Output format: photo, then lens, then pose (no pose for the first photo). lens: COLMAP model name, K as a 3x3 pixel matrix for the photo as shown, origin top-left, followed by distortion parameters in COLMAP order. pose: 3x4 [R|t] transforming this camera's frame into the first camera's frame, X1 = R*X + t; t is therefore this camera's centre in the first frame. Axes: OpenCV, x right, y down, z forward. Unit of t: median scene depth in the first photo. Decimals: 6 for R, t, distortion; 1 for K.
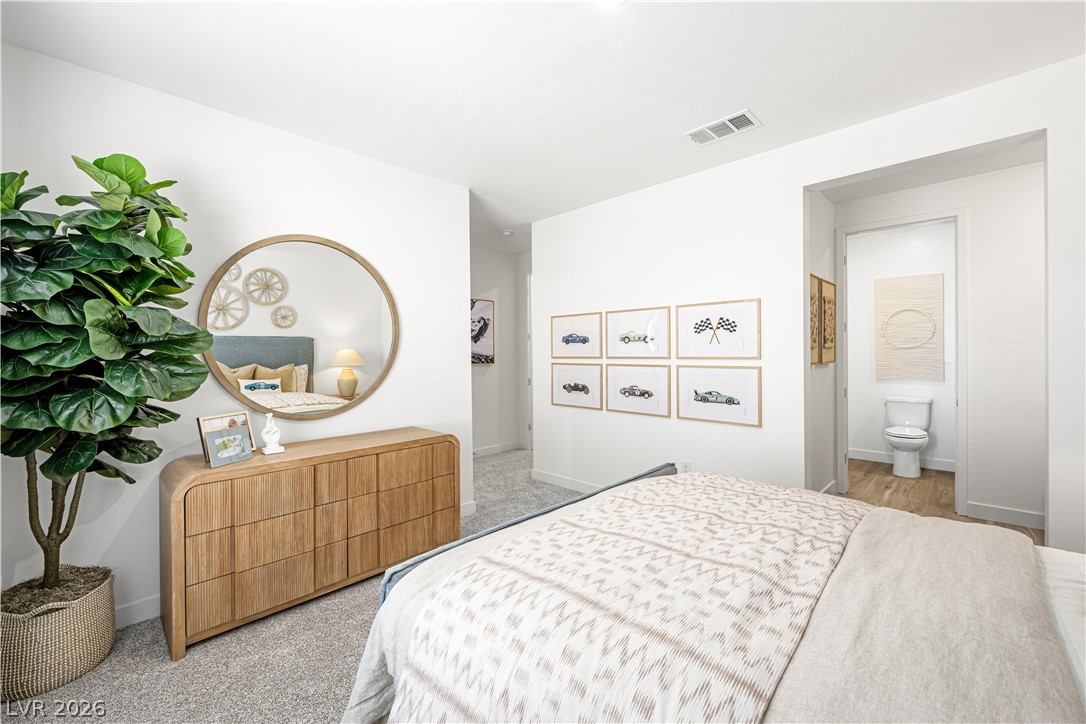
lens RADIAL K [[431.1, 0, 538.8], [0, 431.1, 360.9], [0, 0, 1]] dist [0.000309, 0.000095]
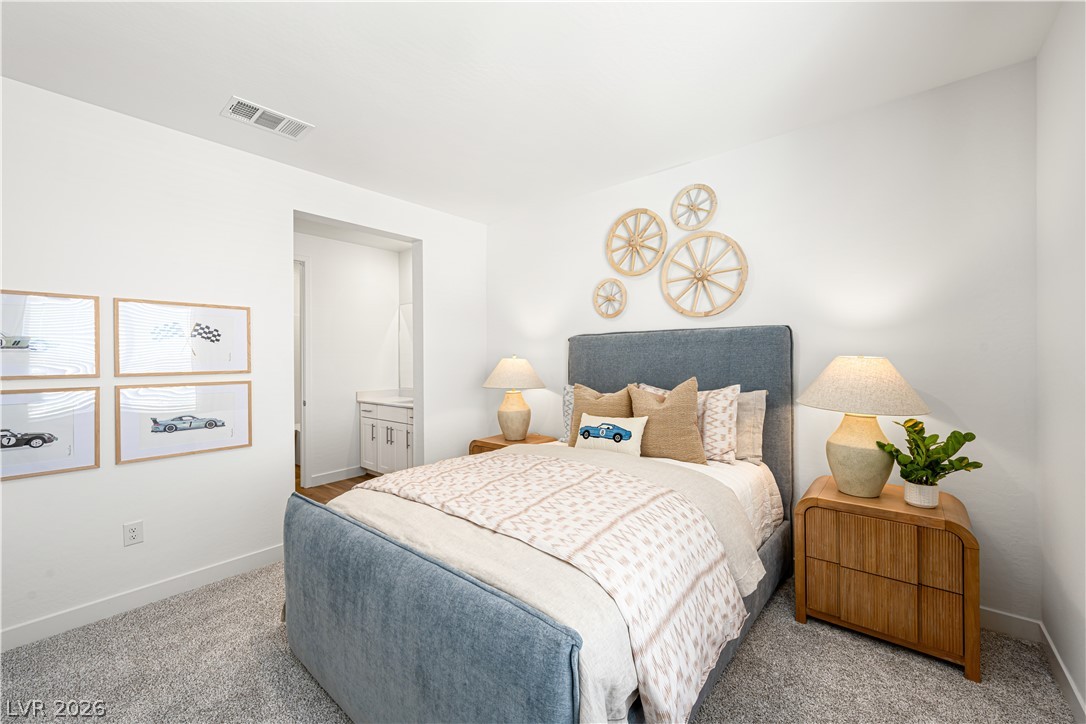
lens RADIAL K [[431.1, 0, 538.8], [0, 431.1, 360.9], [0, 0, 1]] dist [0.000309, 0.000095]
pose [[-0.065398, 0.006922, 0.997835, -0.455110], [0.033293, 0.999434, -0.004751, -0.004395], [-0.997304, 0.032910, -0.065592, 0.439453]]
